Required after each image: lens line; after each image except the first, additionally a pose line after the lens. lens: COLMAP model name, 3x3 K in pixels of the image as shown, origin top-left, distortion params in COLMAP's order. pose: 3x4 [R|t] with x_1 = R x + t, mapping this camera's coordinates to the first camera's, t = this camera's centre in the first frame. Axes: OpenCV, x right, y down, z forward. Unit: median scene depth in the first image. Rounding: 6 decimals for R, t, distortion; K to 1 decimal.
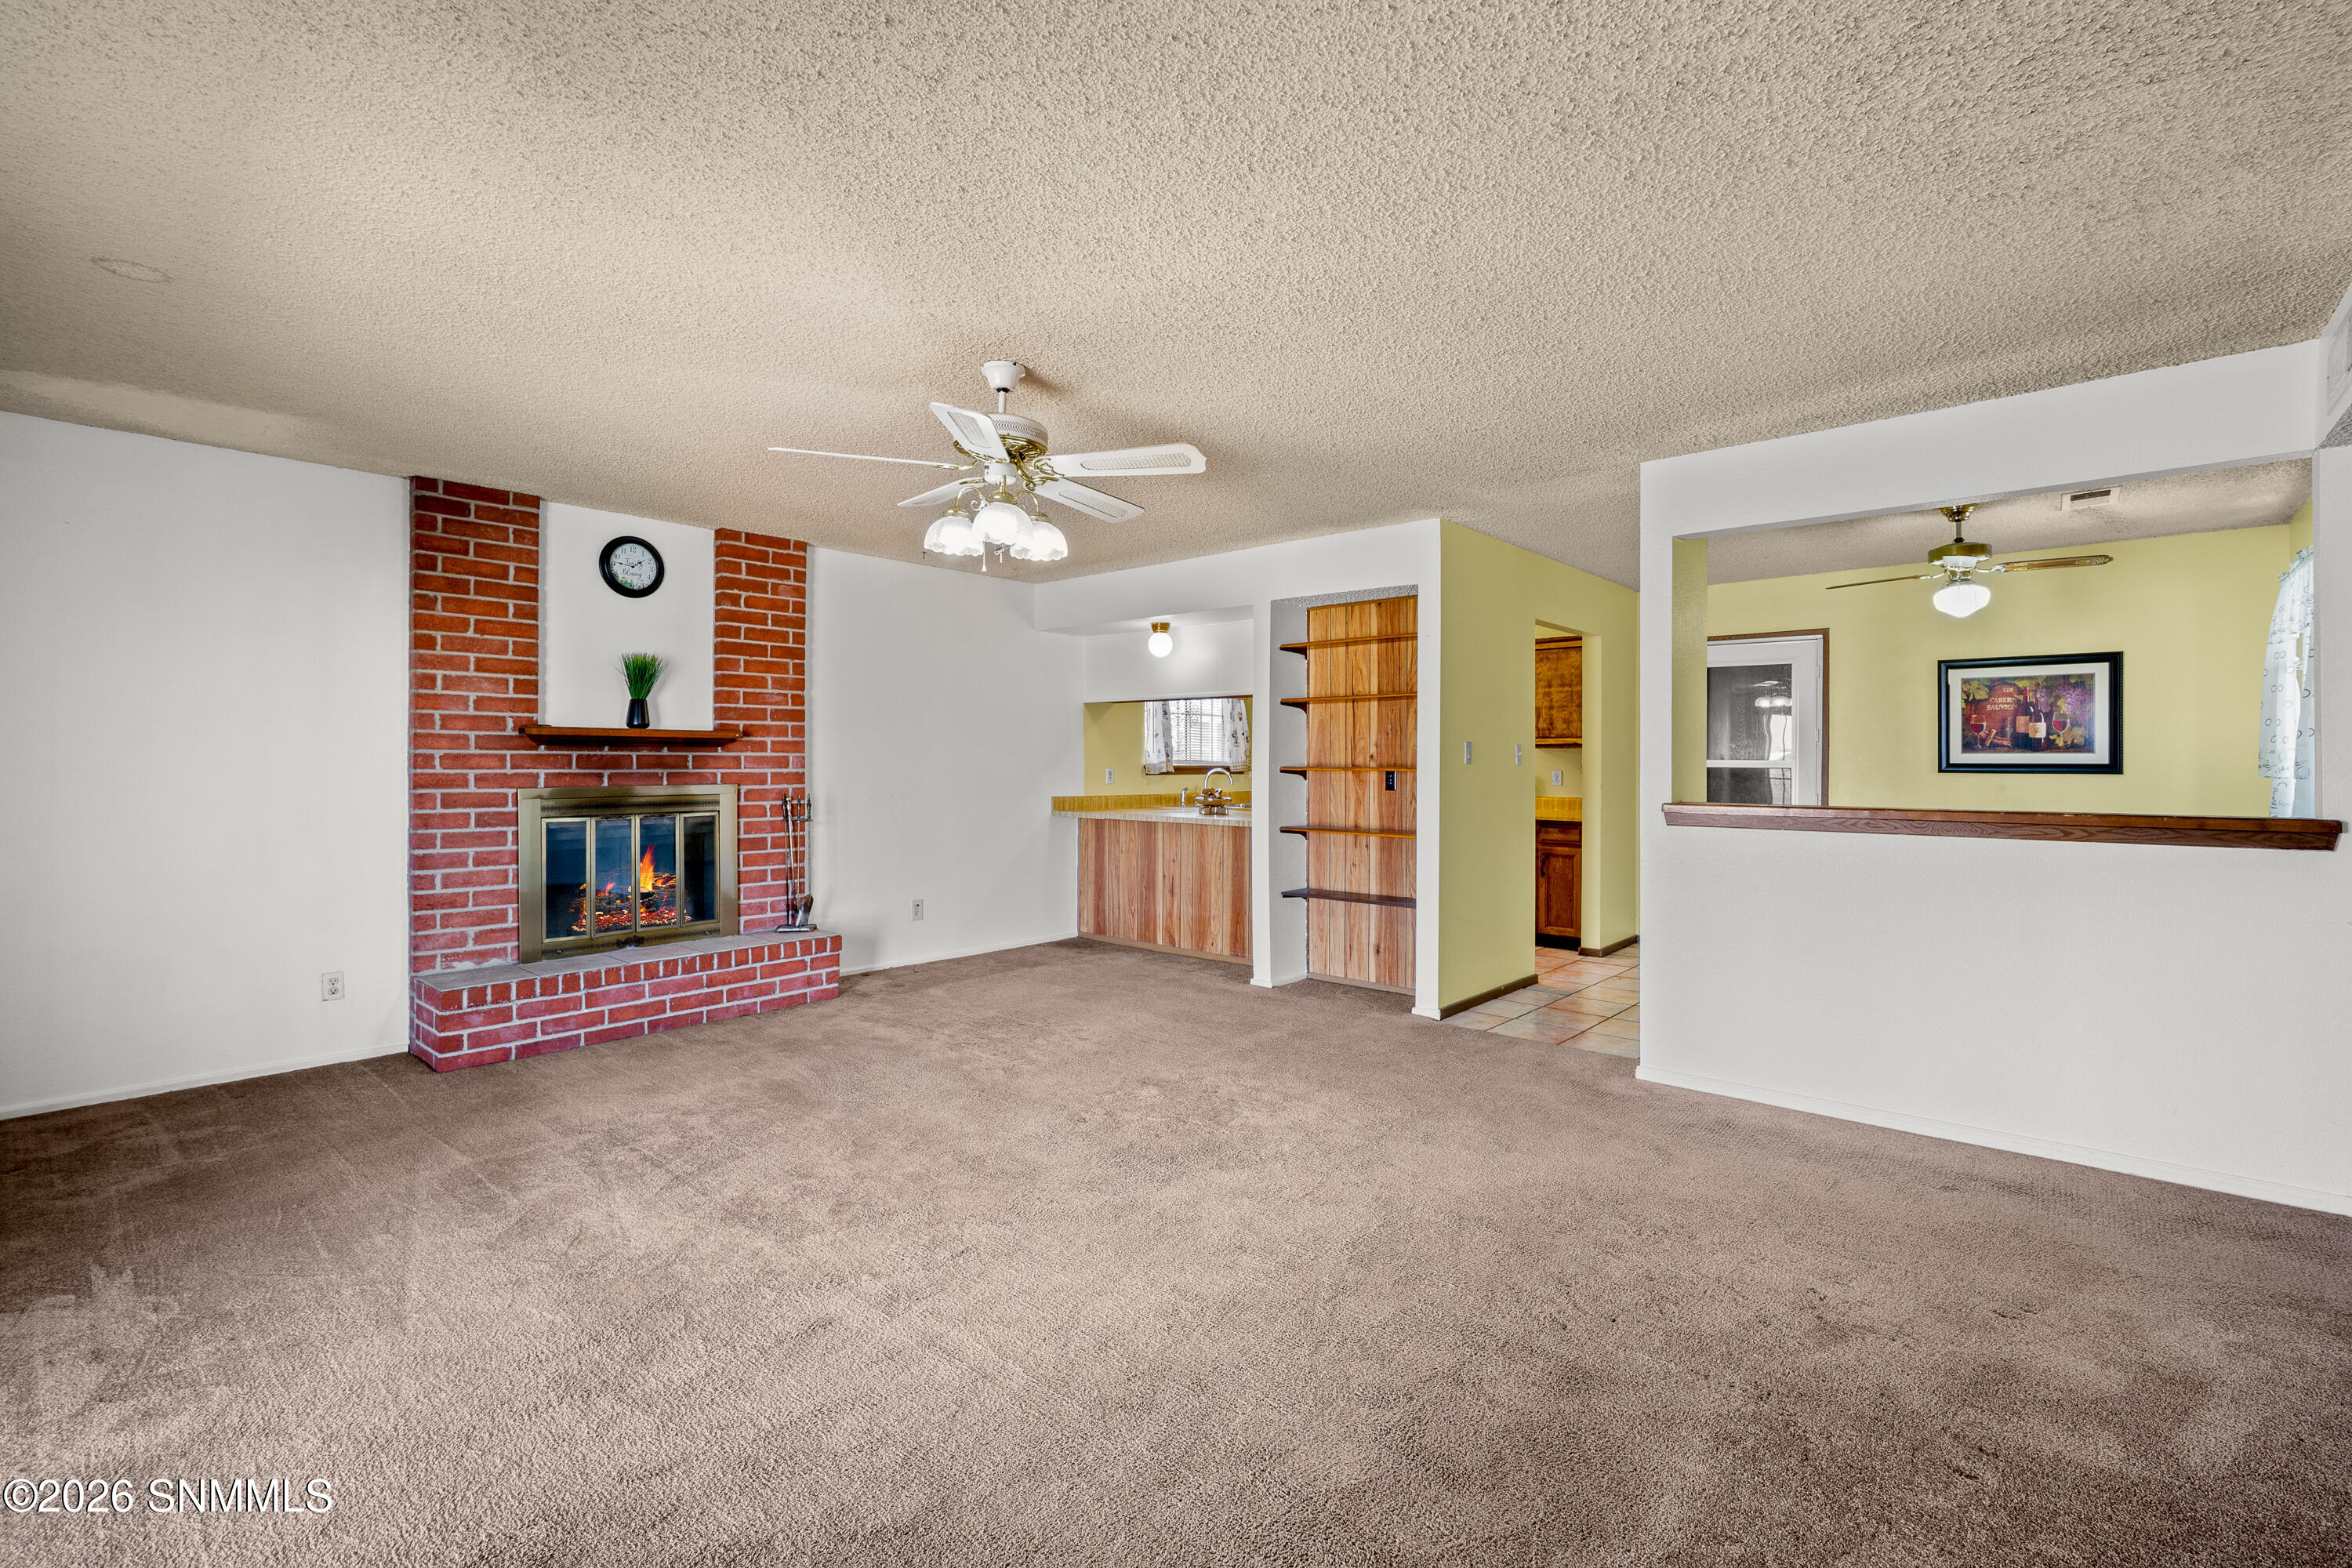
lens RADIAL K [[1058.6, 0, 1188.5], [0, 1058.6, 756.5], [0, 0, 1]] dist [-0.000830, -0.000206]
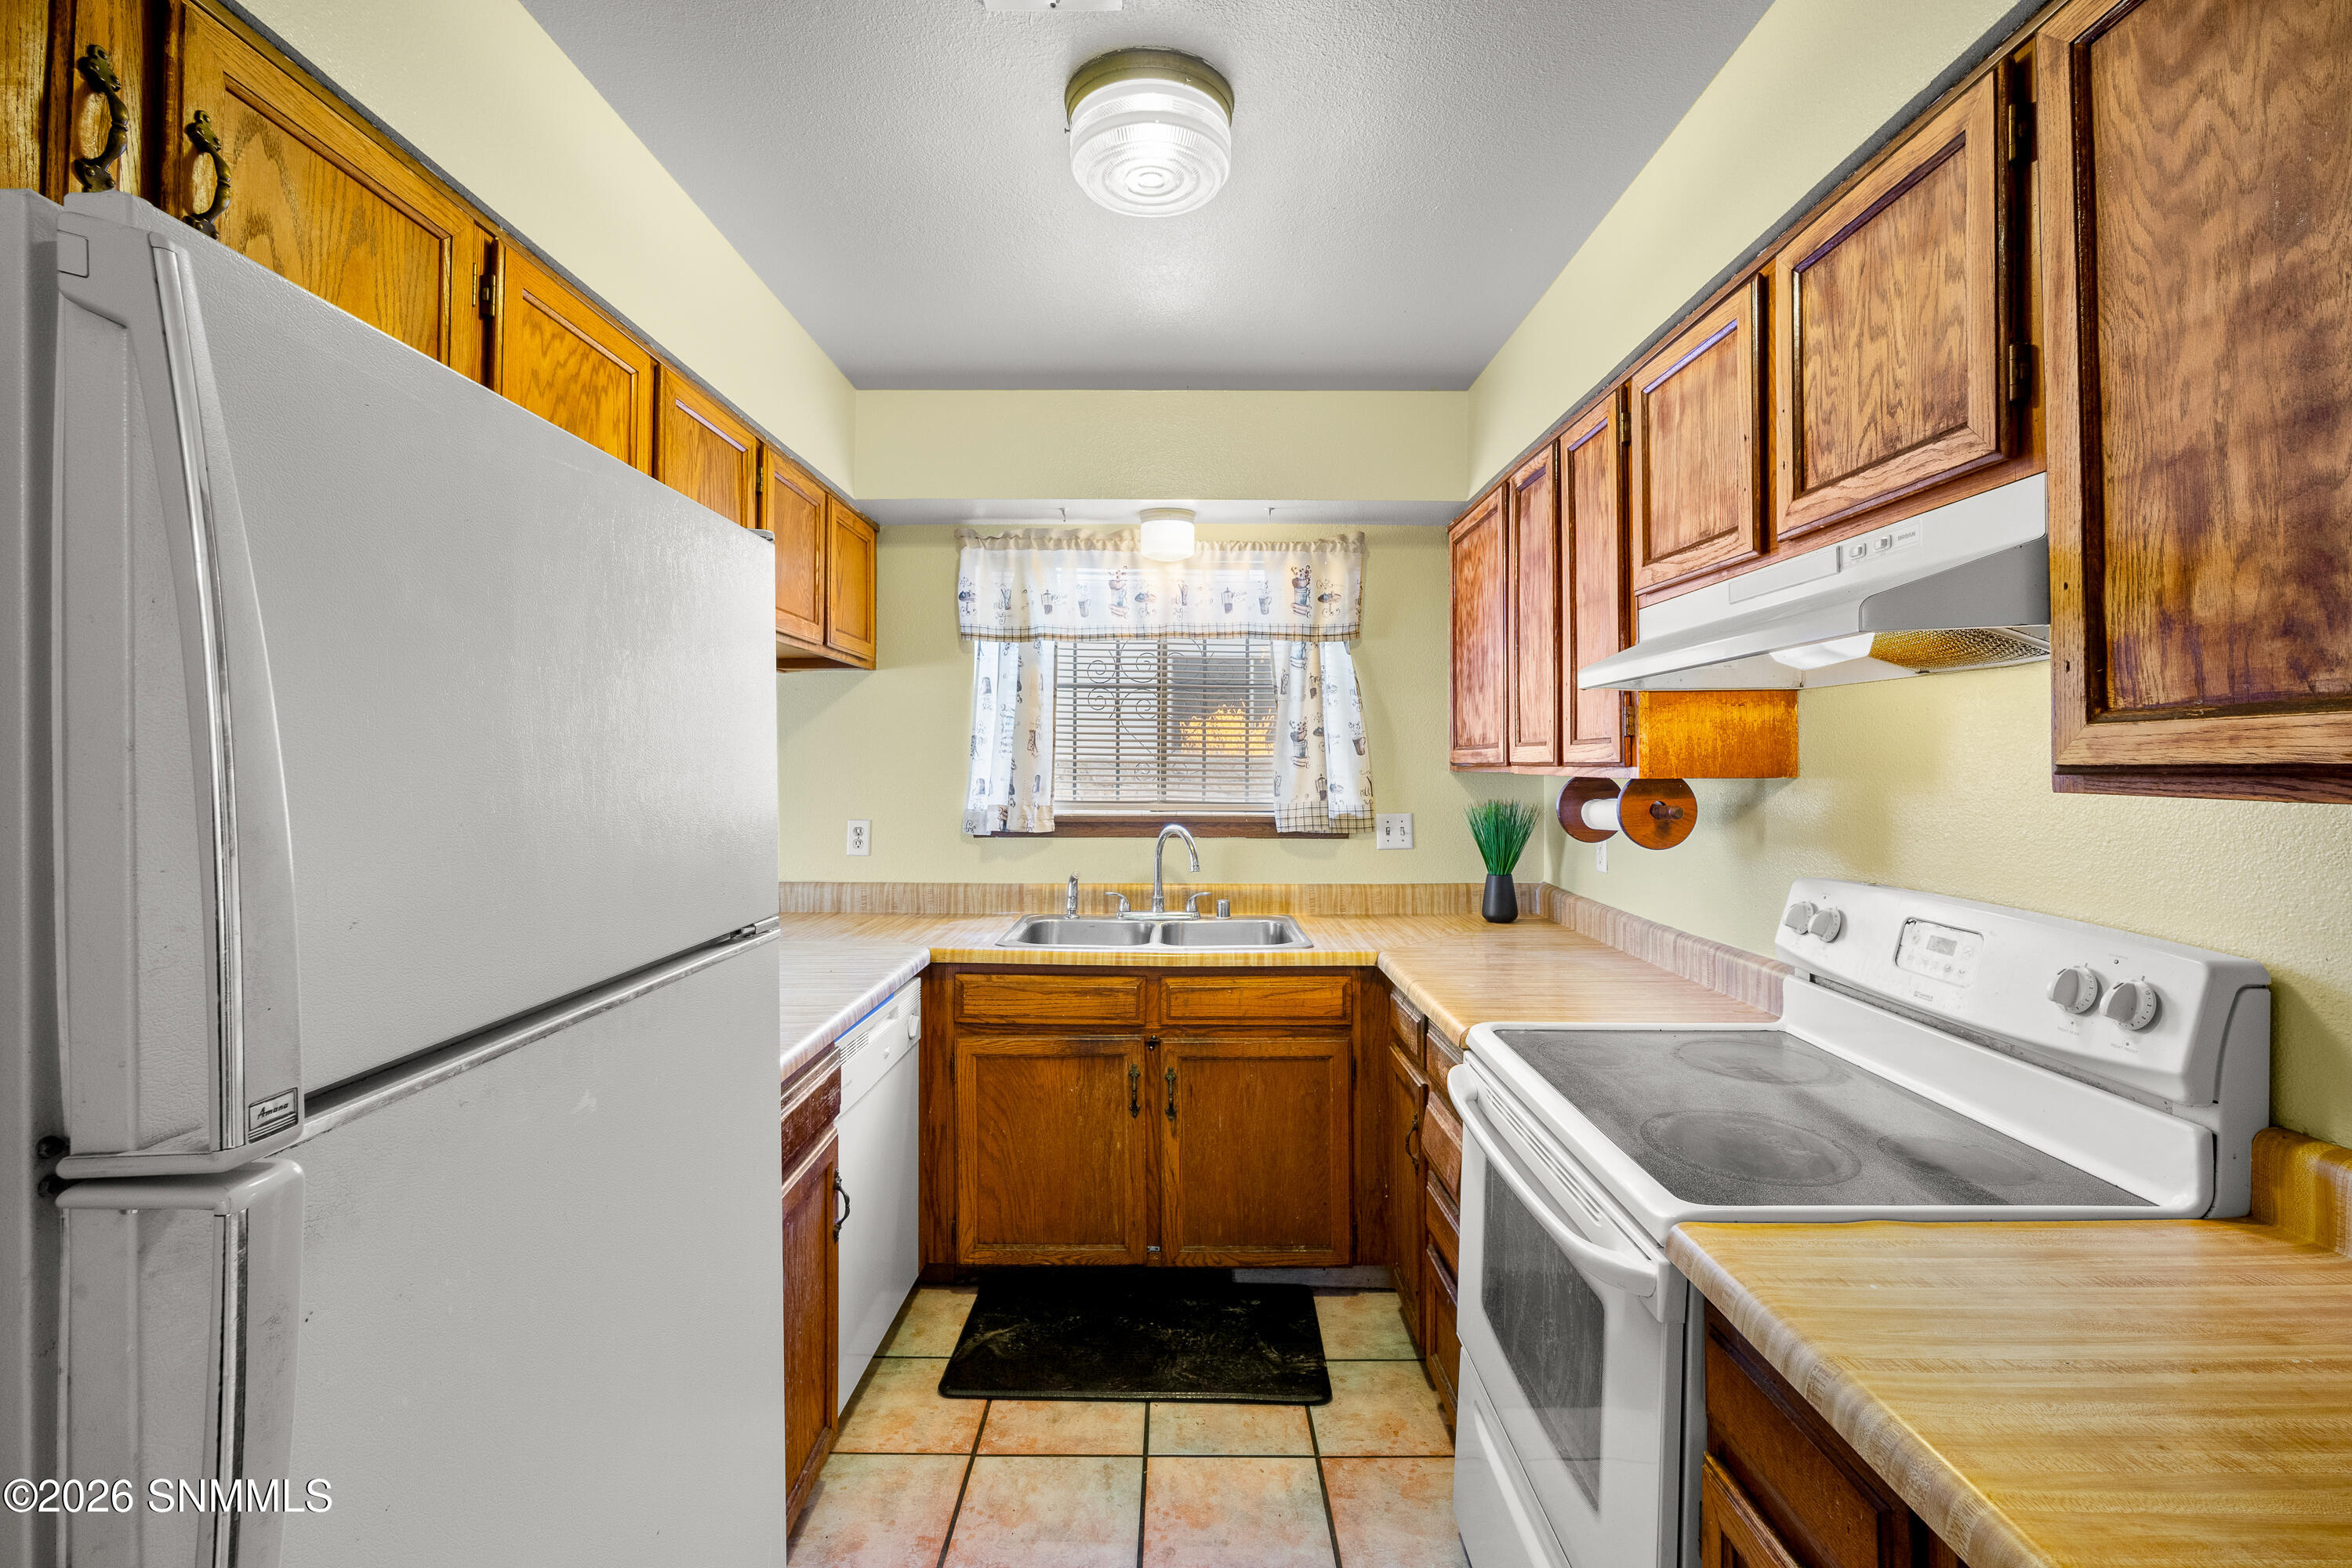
lens RADIAL K [[1035.5, 0, 1182.8], [0, 1035.5, 755.4], [0, 0, 1]] dist [-0.015430, 0.005173]
pose [[0.659391, -0.006295, -0.751774, 0.428288], [0.001011, 0.999971, -0.007486, -0.014569], [0.751799, 0.004176, 0.659379, 1.051583]]
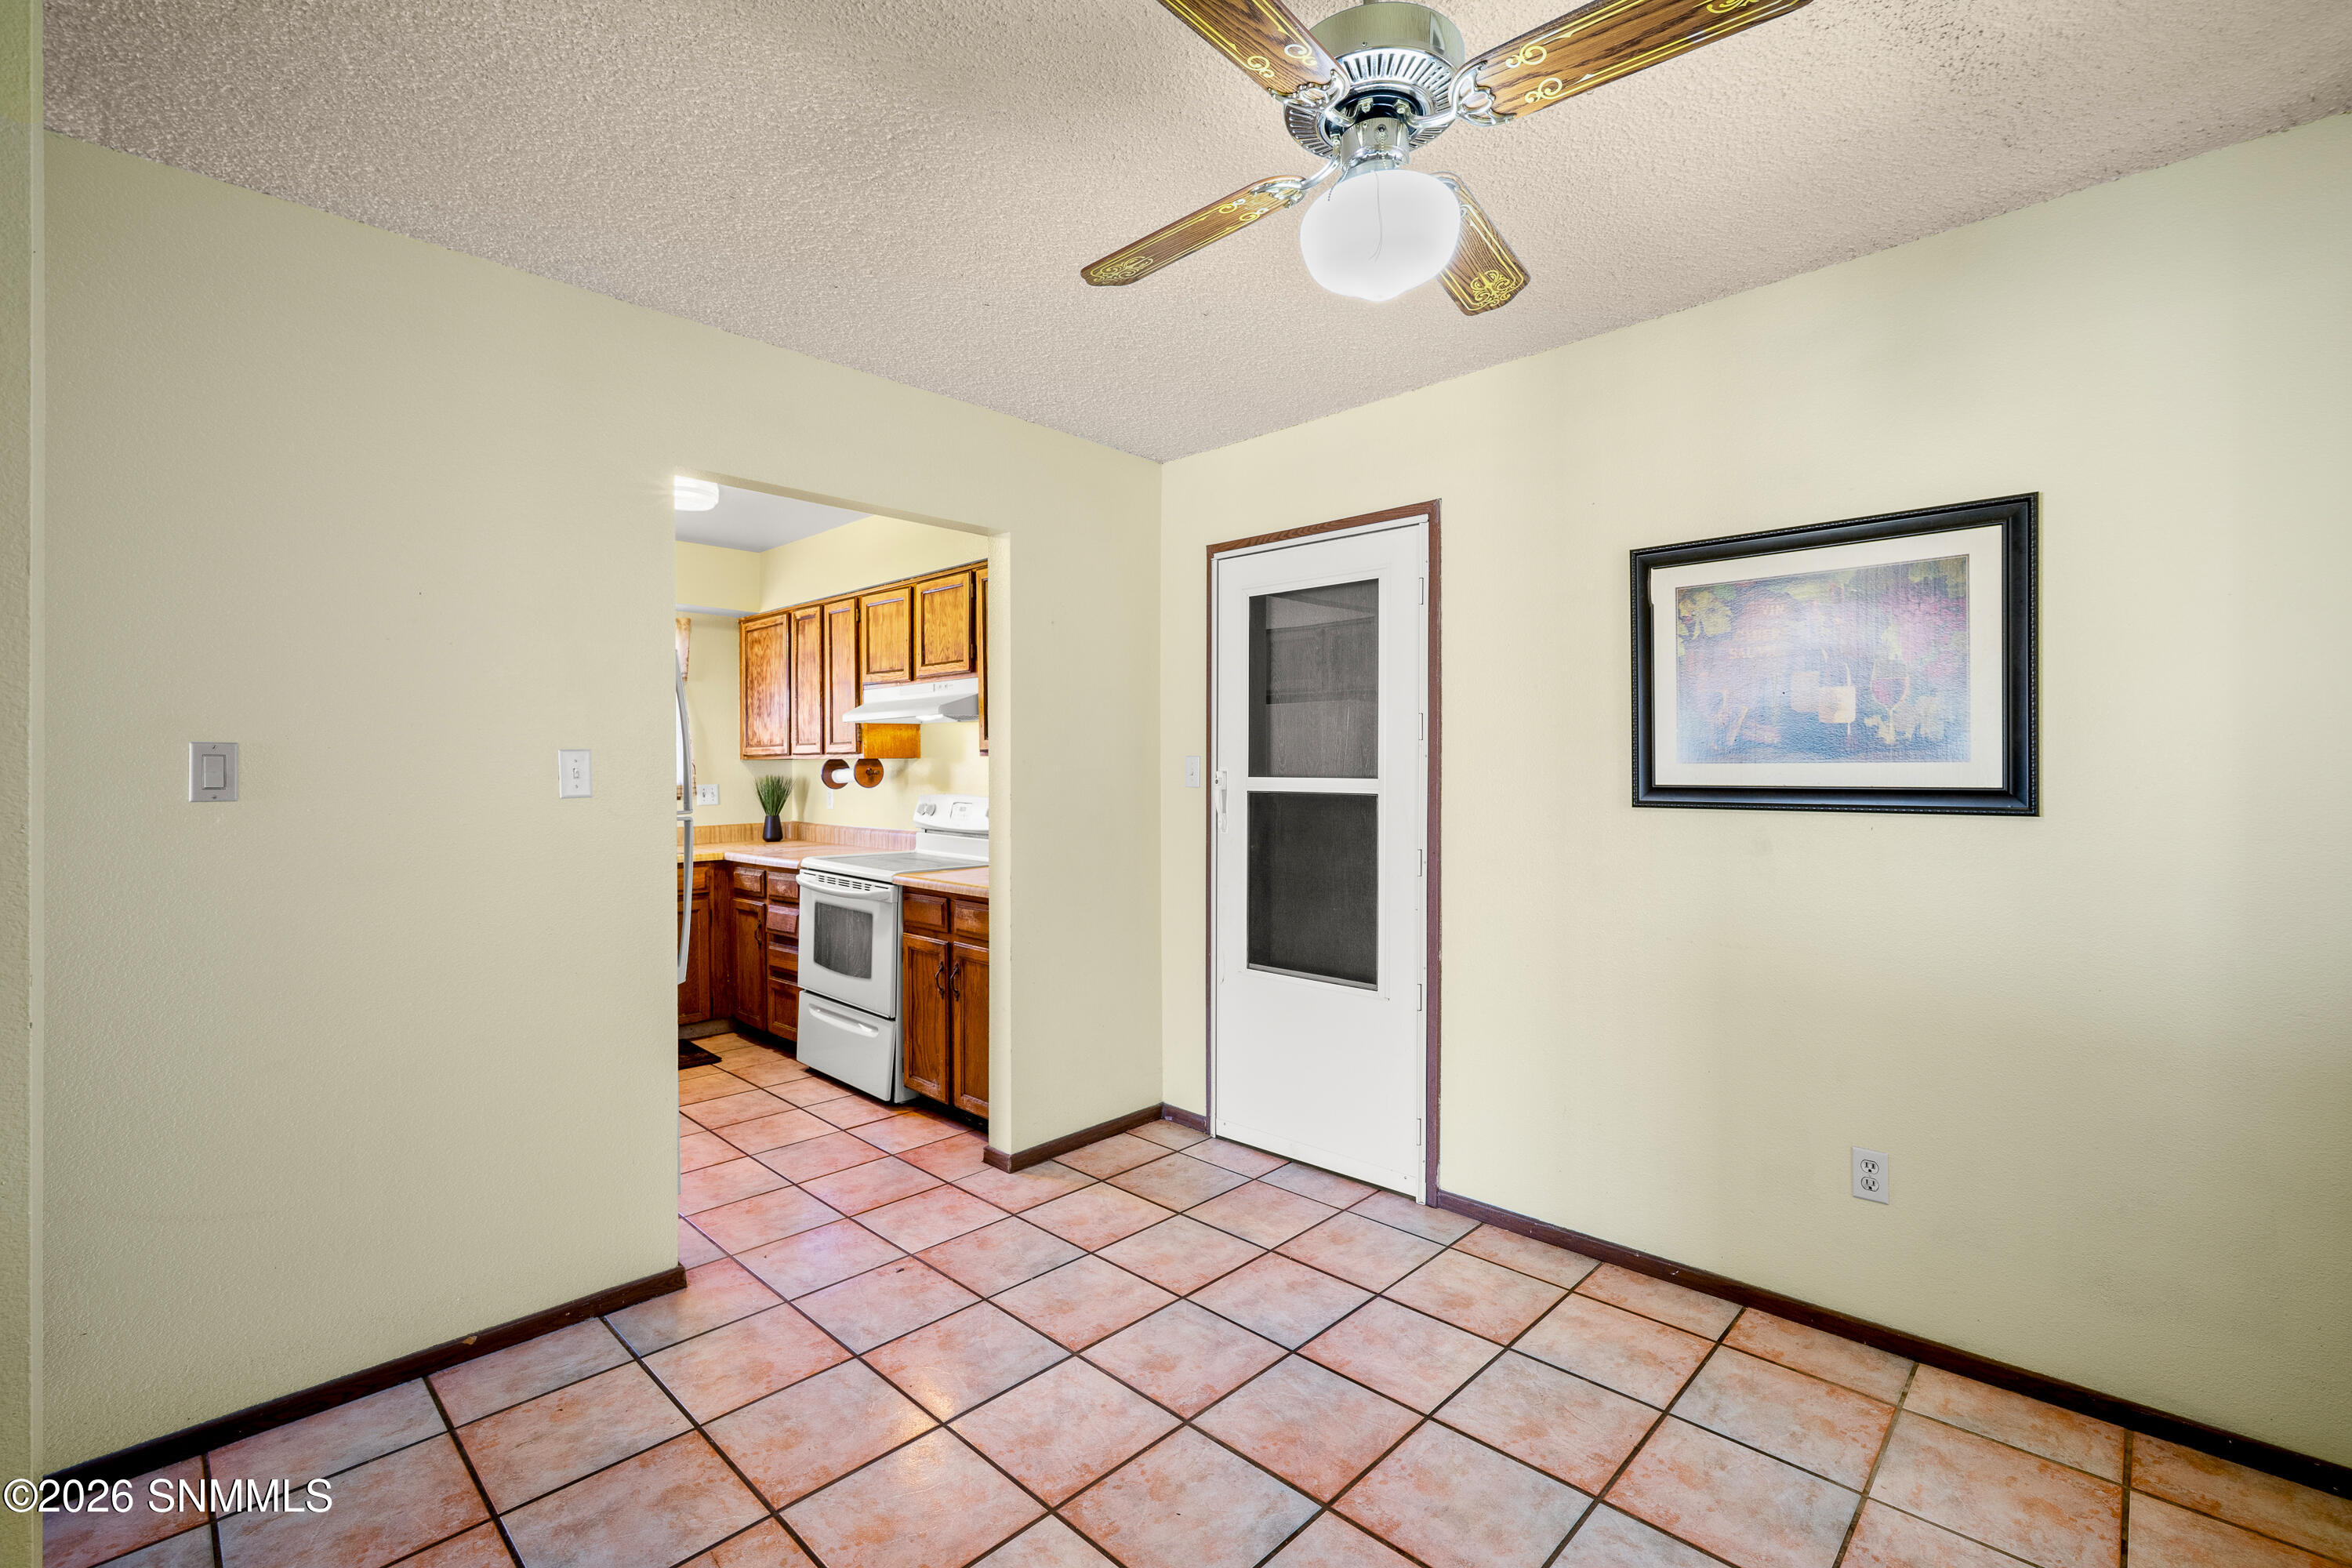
lens RADIAL K [[1029.1, 0, 1187.6], [0, 1029.1, 765.2], [0, 0, 1]] dist [-0.015636, 0.004767]
pose [[0.999023, -0.005763, -0.043808, 0.564552], [0.005780, 0.999983, 0.000263, -0.003125], [0.043806, -0.000516, 0.999040, 0.589614]]
